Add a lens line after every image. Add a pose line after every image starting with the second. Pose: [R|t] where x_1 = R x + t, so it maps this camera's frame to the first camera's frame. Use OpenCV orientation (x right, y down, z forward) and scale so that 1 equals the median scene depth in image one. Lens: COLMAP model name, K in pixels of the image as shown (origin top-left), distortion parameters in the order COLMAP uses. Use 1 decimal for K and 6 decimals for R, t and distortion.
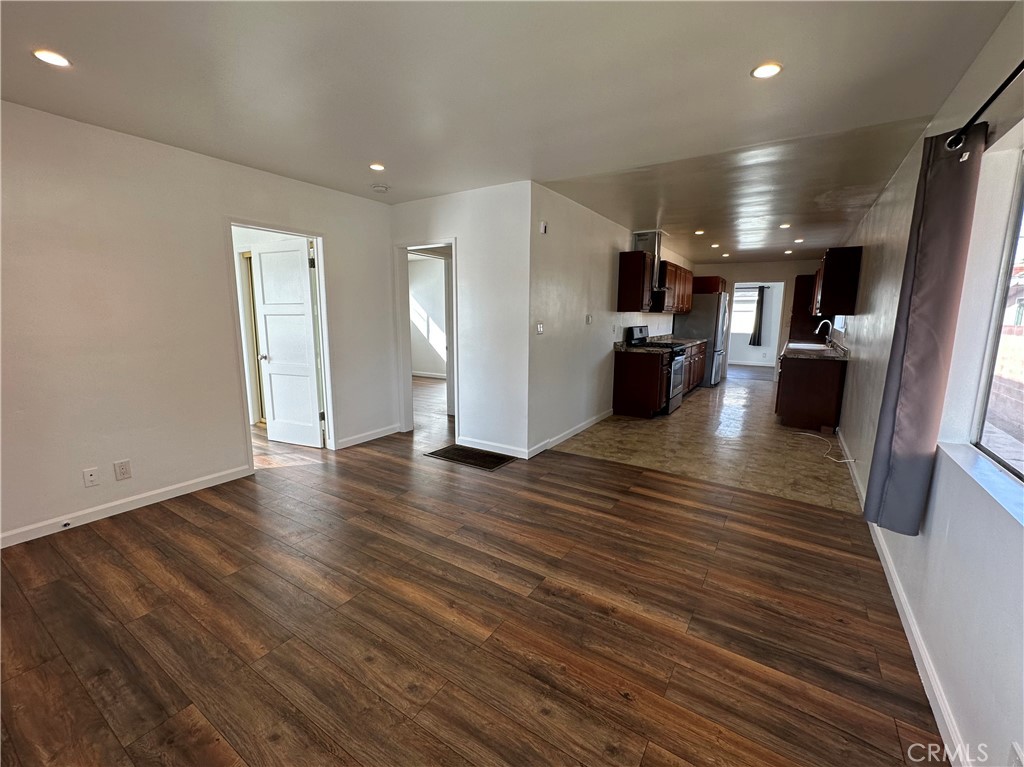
lens RADIAL K [[433.8, 0, 518.6], [0, 433.8, 382.3], [0, 0, 1]] dist [-0.002713, 0.000506]
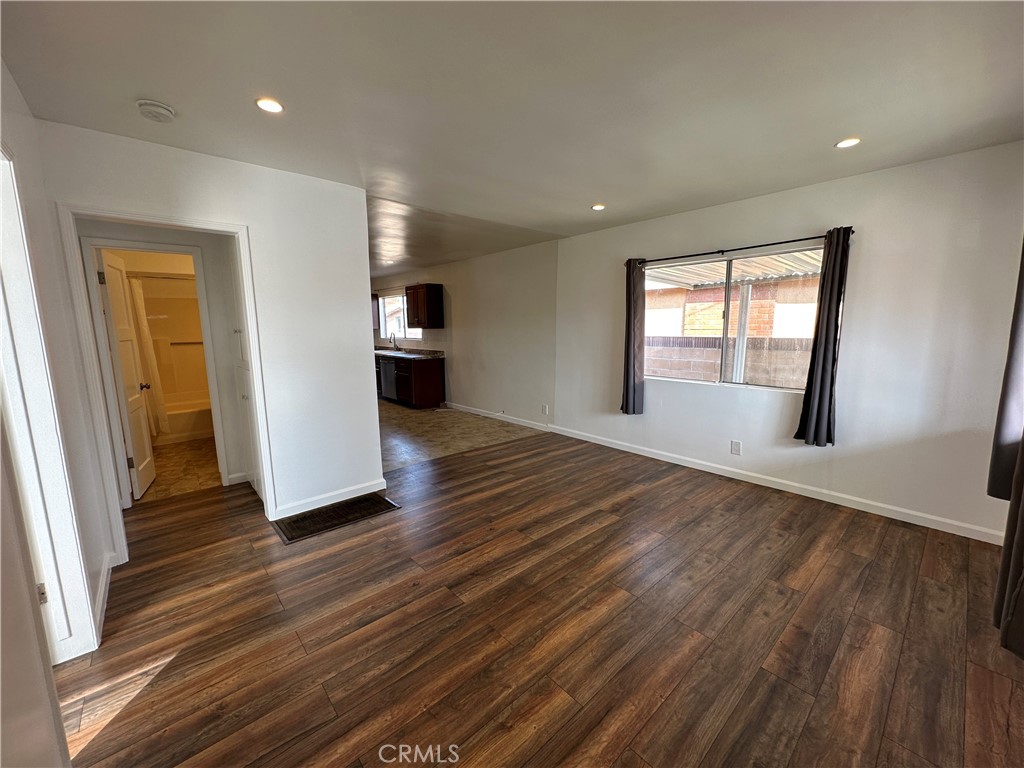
lens RADIAL K [[408.5, 0, 509.5], [0, 408.5, 382.7], [0, 0, 1]] dist [-0.001545, -0.000154]
pose [[0.269140, -0.145142, 0.952101, -1.127985], [0.165314, 0.980869, 0.102796, -0.144990], [-0.948807, 0.129729, 0.287986, 0.737709]]
